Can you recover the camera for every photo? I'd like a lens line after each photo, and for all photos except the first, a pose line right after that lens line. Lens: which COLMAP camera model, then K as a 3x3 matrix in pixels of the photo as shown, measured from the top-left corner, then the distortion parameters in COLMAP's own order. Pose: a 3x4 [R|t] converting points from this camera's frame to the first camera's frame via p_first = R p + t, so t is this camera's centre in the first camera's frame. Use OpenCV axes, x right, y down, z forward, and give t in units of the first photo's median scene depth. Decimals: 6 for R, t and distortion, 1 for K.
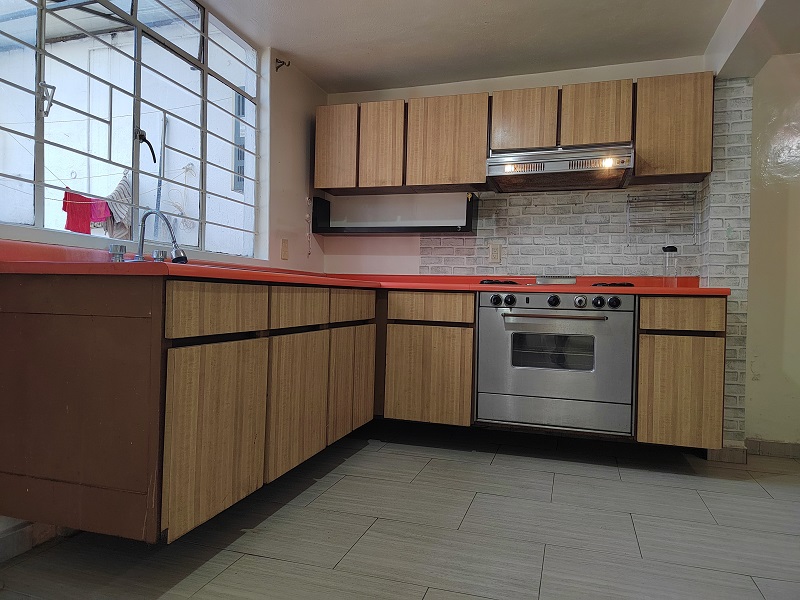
lens RADIAL K [[543.1, 0, 401.7], [0, 543.1, 300.1], [0, 0, 1]] dist [0.034254, -0.033786]
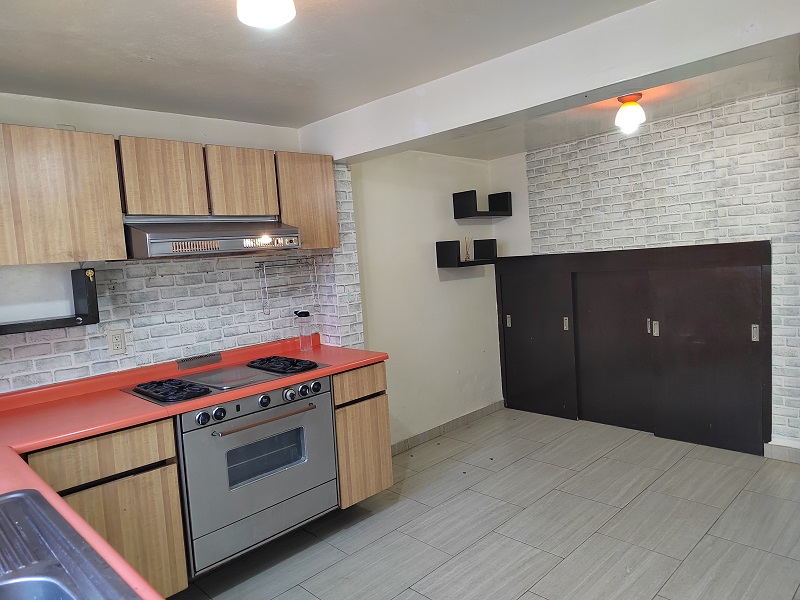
lens RADIAL K [[543.1, 0, 401.0], [0, 543.1, 296.4], [0, 0, 1]] dist [0.034254, -0.033786]
pose [[0.462693, -0.126350, 0.877468, -0.351271], [0.085997, 0.991520, 0.097427, -0.218801], [-0.882338, 0.030381, 0.469635, 0.346533]]
